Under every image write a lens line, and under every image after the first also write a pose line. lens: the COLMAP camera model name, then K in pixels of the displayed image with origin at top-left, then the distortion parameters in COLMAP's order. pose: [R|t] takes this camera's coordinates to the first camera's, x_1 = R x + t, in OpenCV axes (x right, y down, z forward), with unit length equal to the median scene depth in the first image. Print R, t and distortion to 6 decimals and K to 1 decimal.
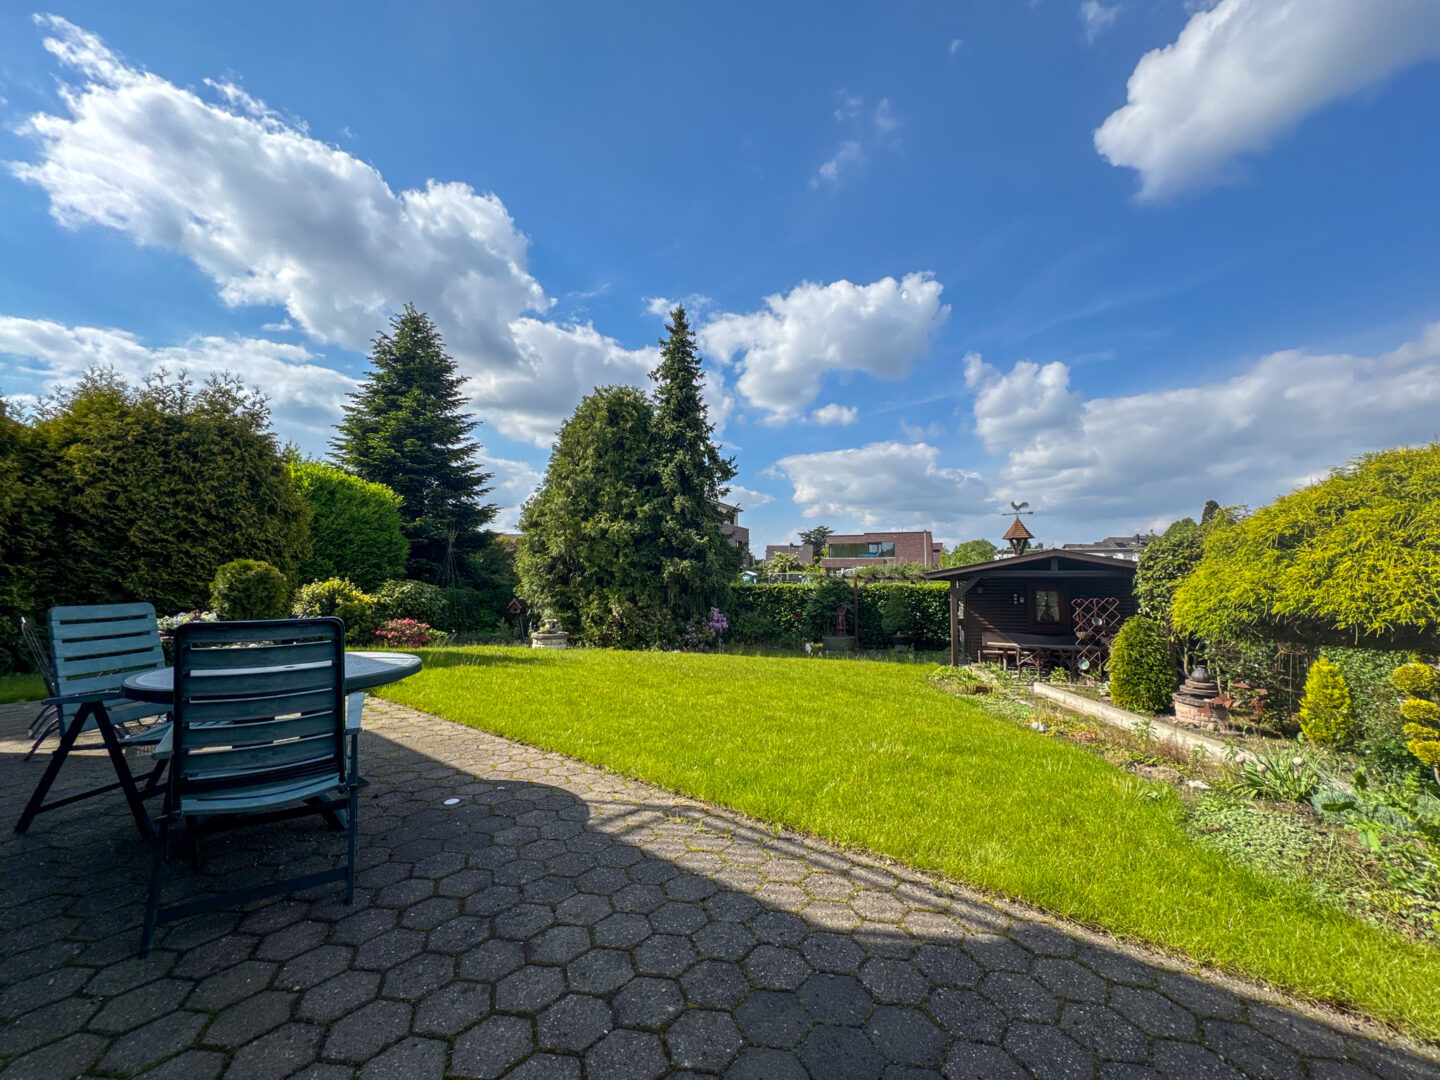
lens RADIAL K [[577.6, 0, 669.6], [0, 577.6, 534.3], [0, 0, 1]] dist [-0.002076, -0.000102]
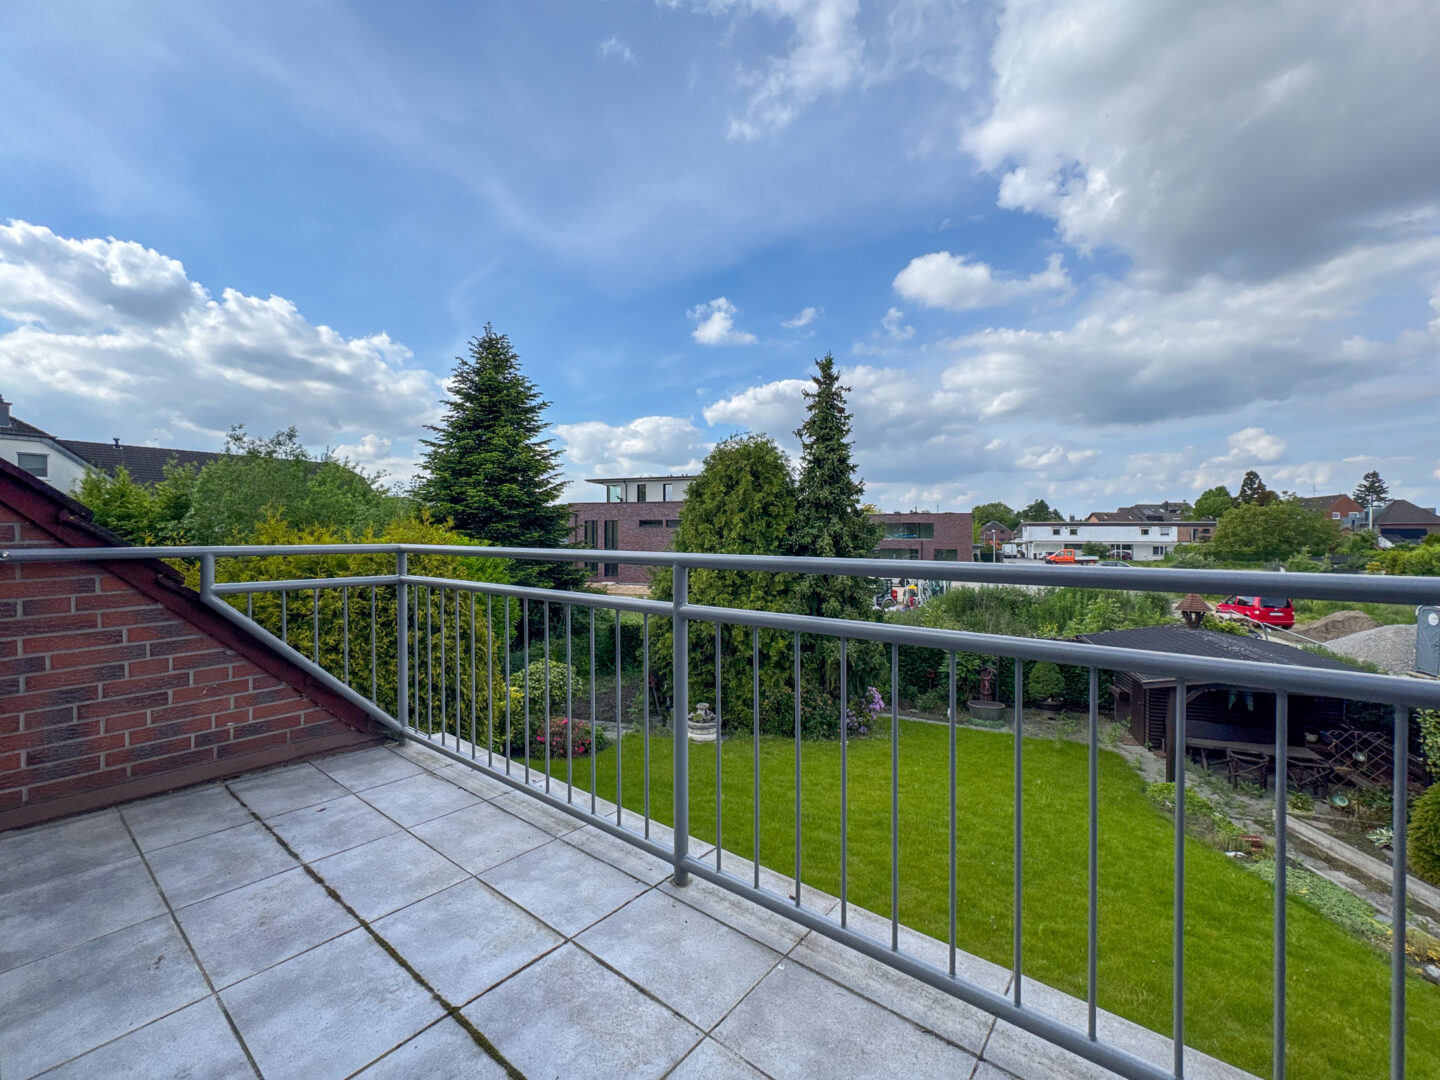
lens RADIAL K [[596.9, 0, 696.0], [0, 596.9, 548.0], [0, 0, 1]] dist [-0.000539, 0.000445]
pose [[0.999826, -0.012222, 0.014070, -0.215623], [0.011237, 0.997618, 0.068064, -0.165270], [-0.014868, -0.067895, 0.997582, 0.045276]]
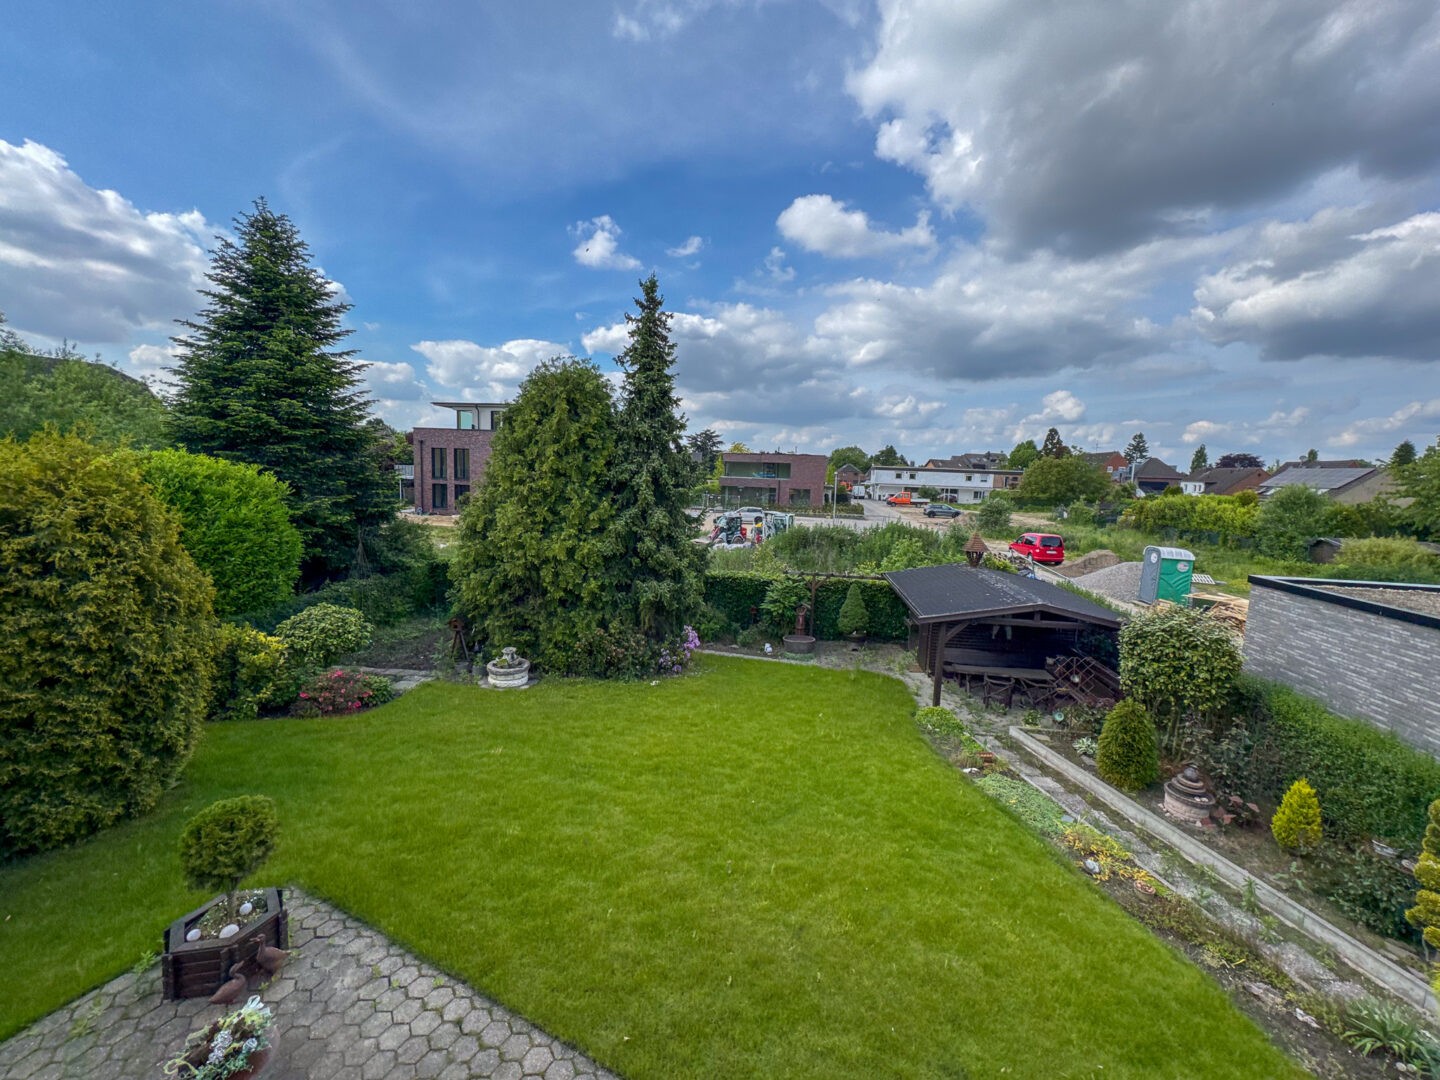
lens RADIAL K [[596.9, 0, 696.0], [0, 596.9, 548.0], [0, 0, 1]] dist [-0.000539, 0.000445]
pose [[0.973234, -0.009564, 0.229618, -0.128894], [-0.031217, 0.984372, 0.173313, -0.163967], [-0.227687, -0.175842, 0.957726, 0.082667]]
